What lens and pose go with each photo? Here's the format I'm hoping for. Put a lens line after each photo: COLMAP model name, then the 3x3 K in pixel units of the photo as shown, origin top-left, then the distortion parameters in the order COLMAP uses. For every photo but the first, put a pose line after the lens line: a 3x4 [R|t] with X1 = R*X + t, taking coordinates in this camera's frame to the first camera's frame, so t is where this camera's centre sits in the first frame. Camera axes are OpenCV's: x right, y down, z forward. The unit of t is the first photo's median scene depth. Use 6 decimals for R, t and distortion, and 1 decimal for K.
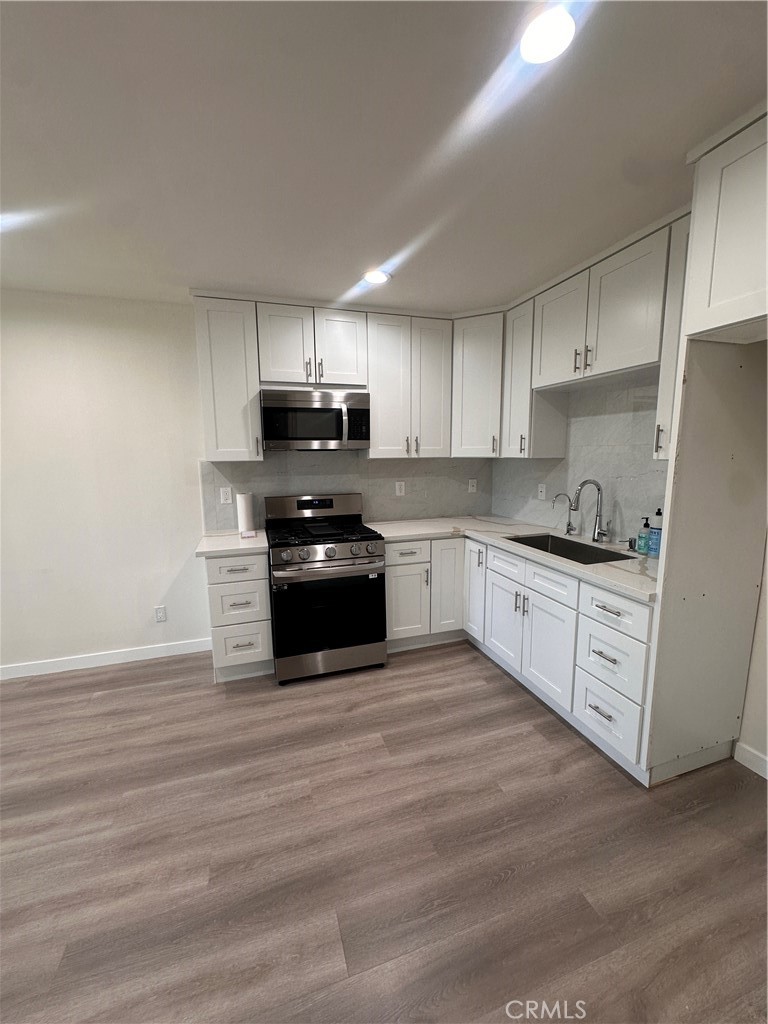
lens RADIAL K [[409.1, 0, 378.9], [0, 409.1, 513.5], [0, 0, 1]] dist [-0.004865, 0.001169]
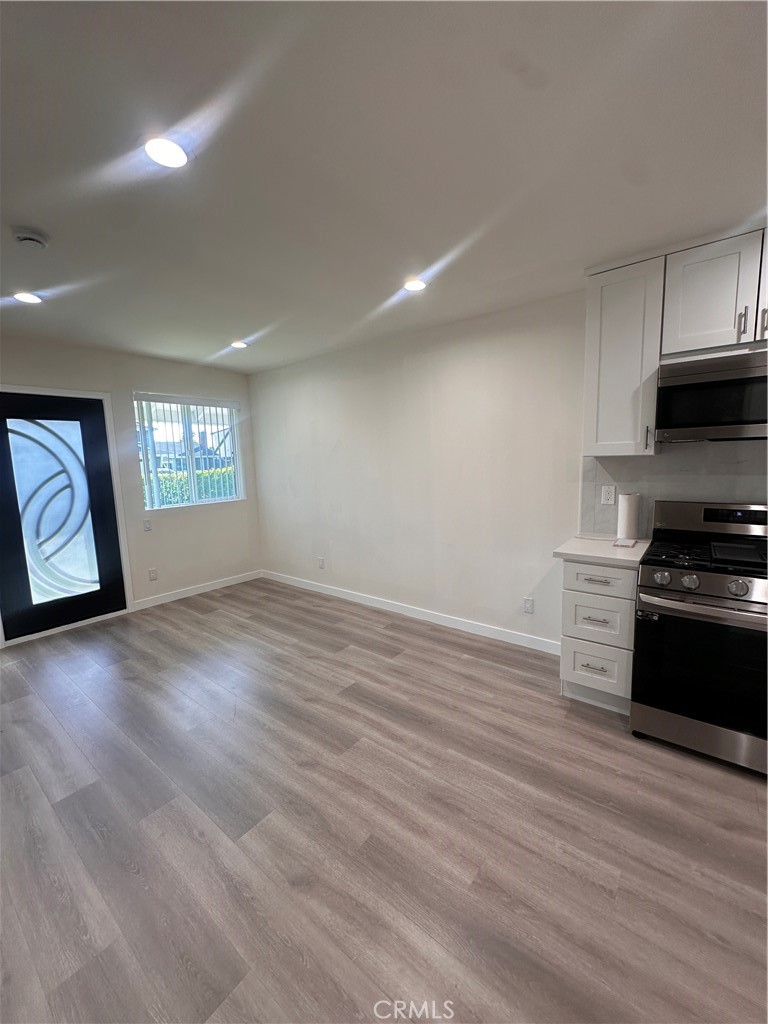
lens RADIAL K [[409.1, 0, 387.7], [0, 409.1, 512.9], [0, 0, 1]] dist [-0.004865, 0.001169]
pose [[0.559284, 0.104932, -0.822308, 0.105846], [-0.101890, 0.993136, 0.057432, -0.009916], [0.822691, 0.051664, 0.566137, 0.134972]]
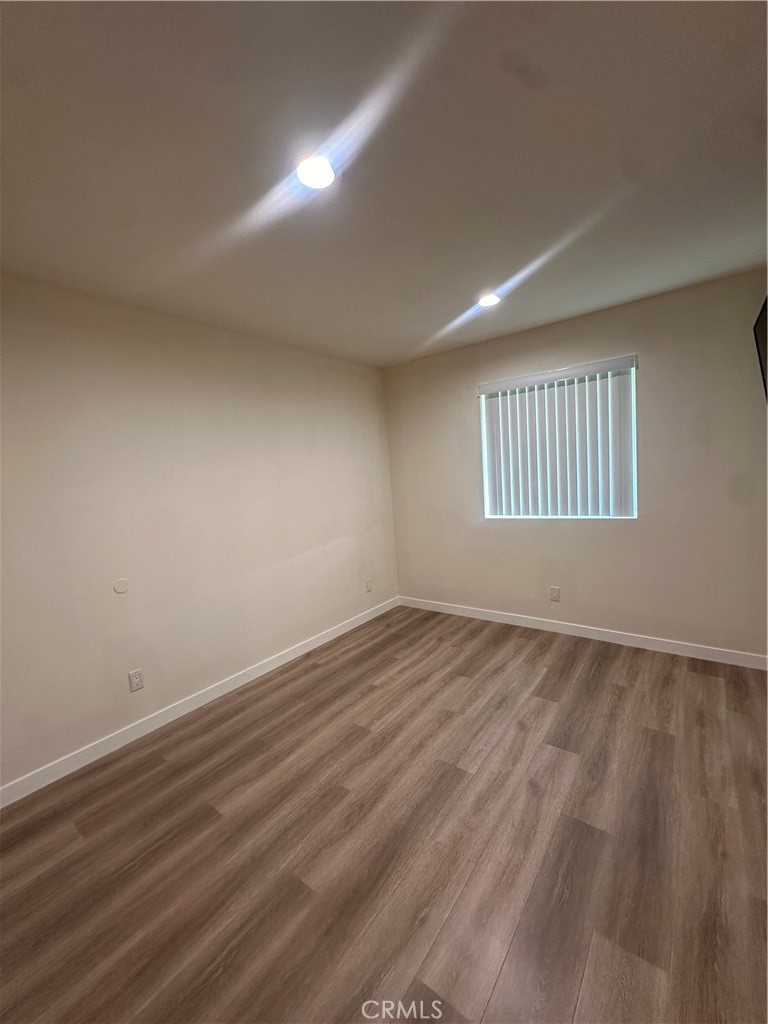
lens RADIAL K [[409.1, 0, 387.0], [0, 409.1, 507.9], [0, 0, 1]] dist [-0.004865, 0.001169]
pose [[-0.825480, 0.108977, -0.553812, 0.312647], [-0.013336, 0.977145, 0.212157, -0.210882], [0.564274, 0.182517, -0.805160, 1.448516]]
